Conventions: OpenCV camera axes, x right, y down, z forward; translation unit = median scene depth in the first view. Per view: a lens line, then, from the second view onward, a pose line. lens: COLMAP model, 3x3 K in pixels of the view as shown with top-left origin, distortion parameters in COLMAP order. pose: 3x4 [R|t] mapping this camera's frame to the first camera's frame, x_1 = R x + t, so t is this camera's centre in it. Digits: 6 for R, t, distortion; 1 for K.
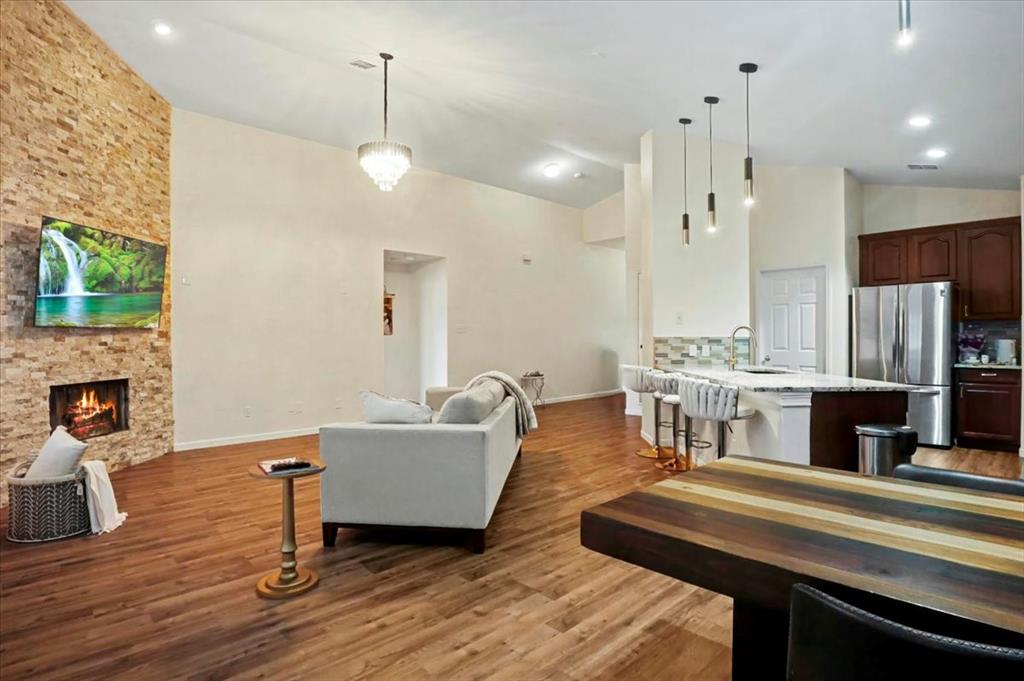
lens RADIAL K [[523.1, 0, 512.0], [0, 523.1, 340.5], [0, 0, 1]] dist [-0.042168, 0.008174]
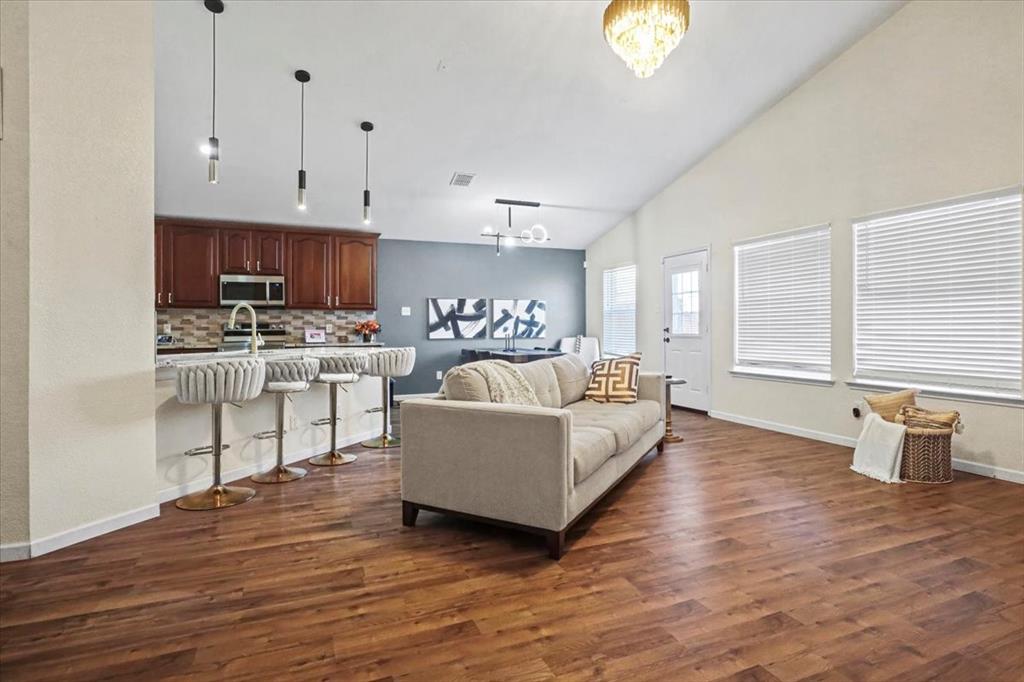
lens RADIAL K [[519.5, 0, 513.7], [0, 519.5, 326.6], [0, 0, 1]] dist [-0.011531, 0.001117]
pose [[-0.933204, 0.009163, 0.359230, -0.349831], [0.009799, 0.999952, -0.000051, 0.016670], [-0.359213, 0.003473, -0.933249, 1.810309]]
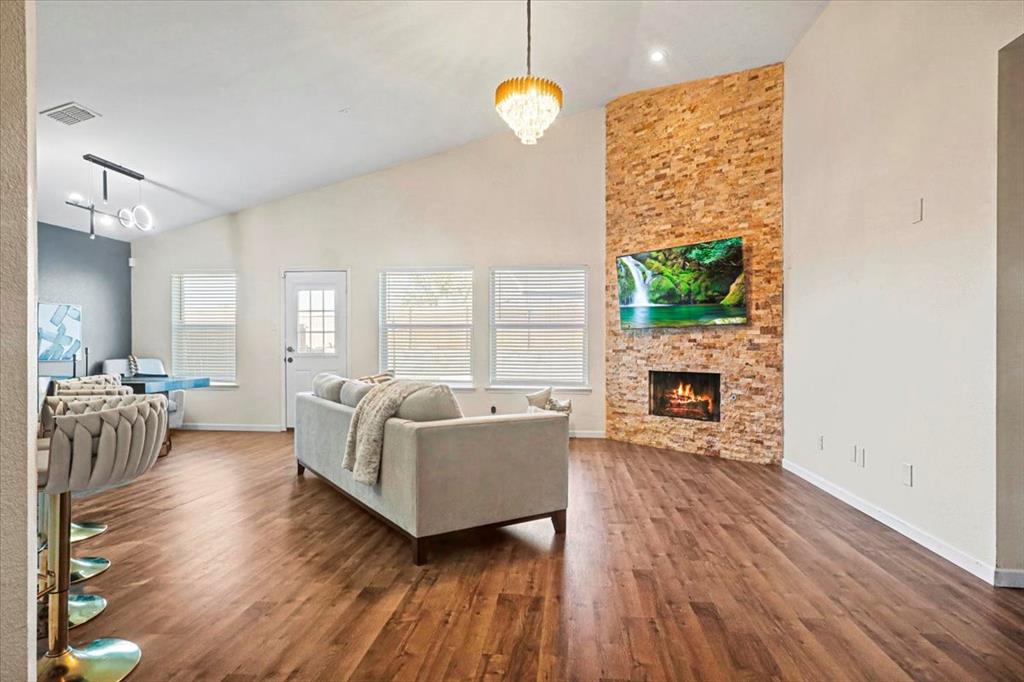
lens RADIAL K [[561.3, 0, 514.3], [0, 561.3, 351.2], [0, 0, 1]] dist [-0.004055, 0.000764]
pose [[-0.755467, 0.006123, -0.655158, 0.366194], [-0.001548, 0.999937, 0.011131, 0.017990], [0.655185, 0.009423, -0.755410, 1.793360]]
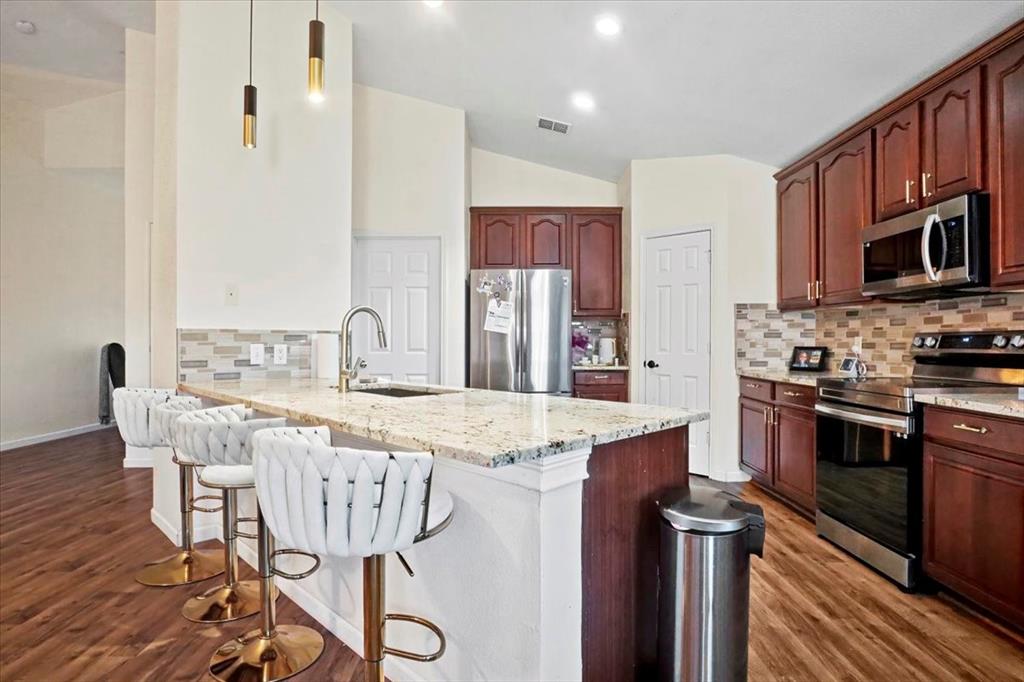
lens RADIAL K [[551.3, 0, 512.0], [0, 551.3, 341.0], [0, 0, 1]] dist [-0.021695, 0.000270]
pose [[0.689153, 0.004032, 0.724605, 0.148884], [-0.000748, 0.999988, -0.004853, 0.010592], [-0.724615, 0.002803, 0.689148, 0.535094]]
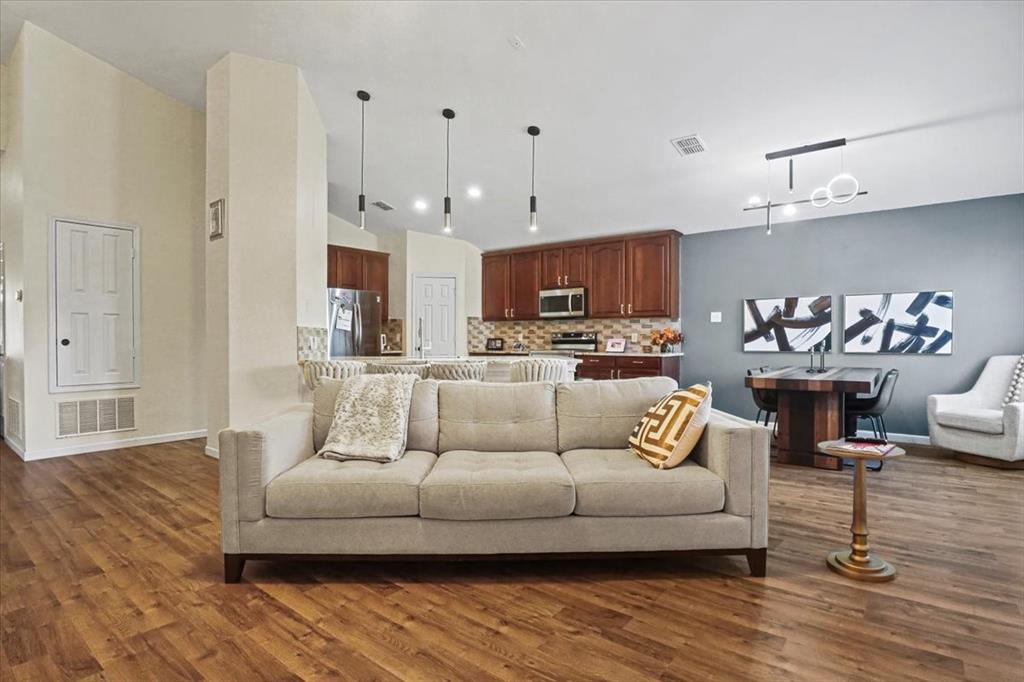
lens RADIAL K [[523.1, 0, 512.0], [0, 523.1, 341.0], [0, 0, 1]] dist [-0.042168, 0.008174]
pose [[-0.136020, -0.001288, 0.990705, -0.757775], [0.005265, 0.999984, 0.002023, 0.022189], [-0.990692, 0.005491, -0.136011, 1.036655]]
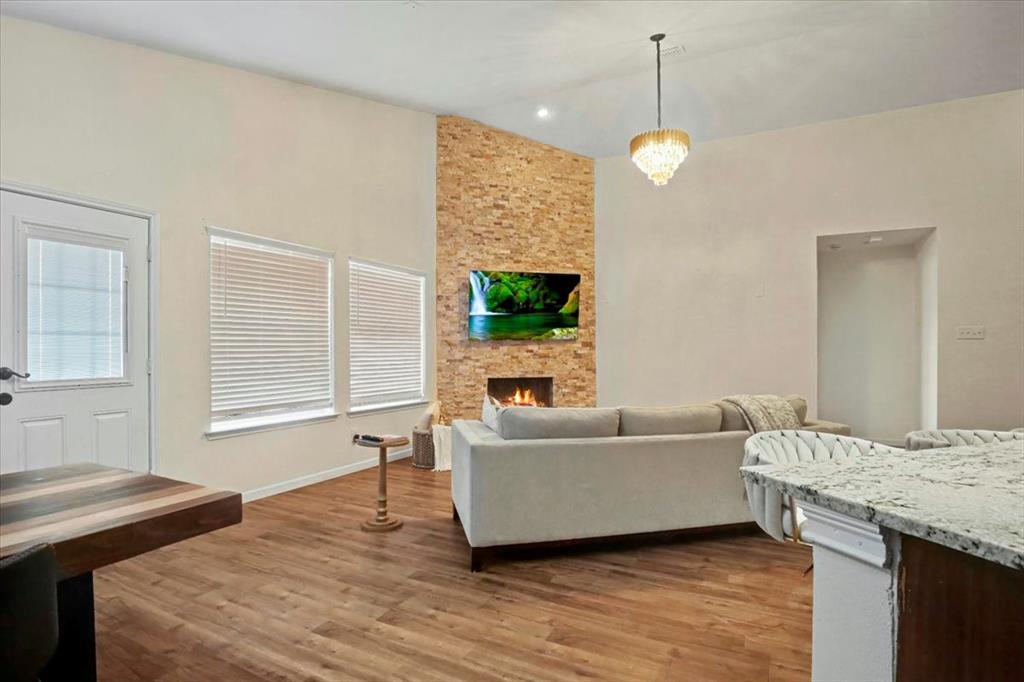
lens RADIAL K [[524.8, 0, 511.9], [0, 524.8, 350.0], [0, 0, 1]] dist [-0.042332, 0.000917]
pose [[0.325808, 0.004792, -0.945424, 0.584520], [-0.005019, 0.999982, 0.003339, -0.001538], [0.945423, 0.003657, 0.325826, 0.506477]]
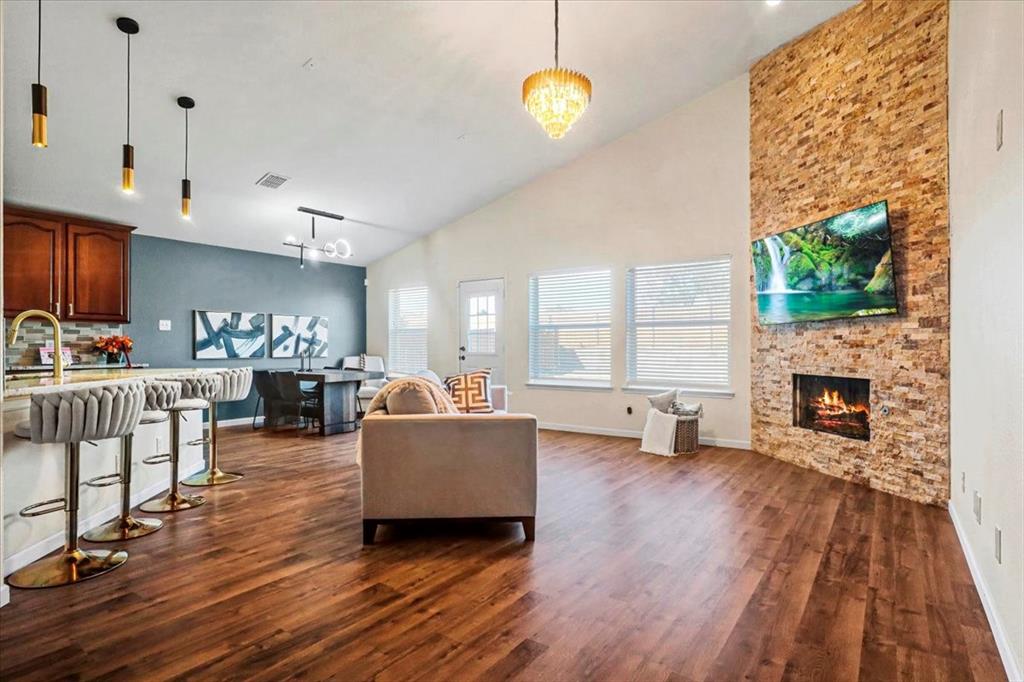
lens RADIAL K [[530.7, 0, 513.0], [0, 530.7, 347.0], [0, 0, 1]] dist [-0.002992, 0.002066]
pose [[-0.980787, 0.004632, -0.195025, -0.027758], [0.003820, 0.999982, 0.004543, 0.018311], [0.195043, 0.003711, -0.980788, 1.935384]]
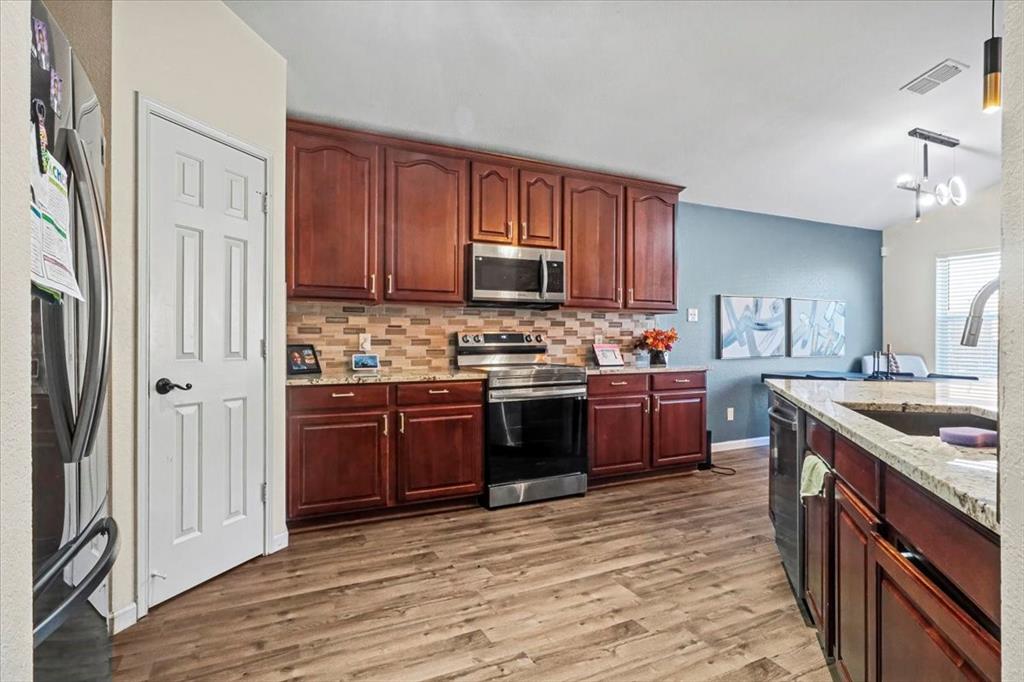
lens RADIAL K [[551.3, 0, 512.0], [0, 551.3, 341.0], [0, 0, 1]] dist [-0.021695, 0.000270]
pose [[-0.957639, 0.006640, 0.287895, 0.690385], [0.007600, 0.999969, 0.002218, 0.010851], [-0.287871, 0.004312, -0.957660, 1.523169]]
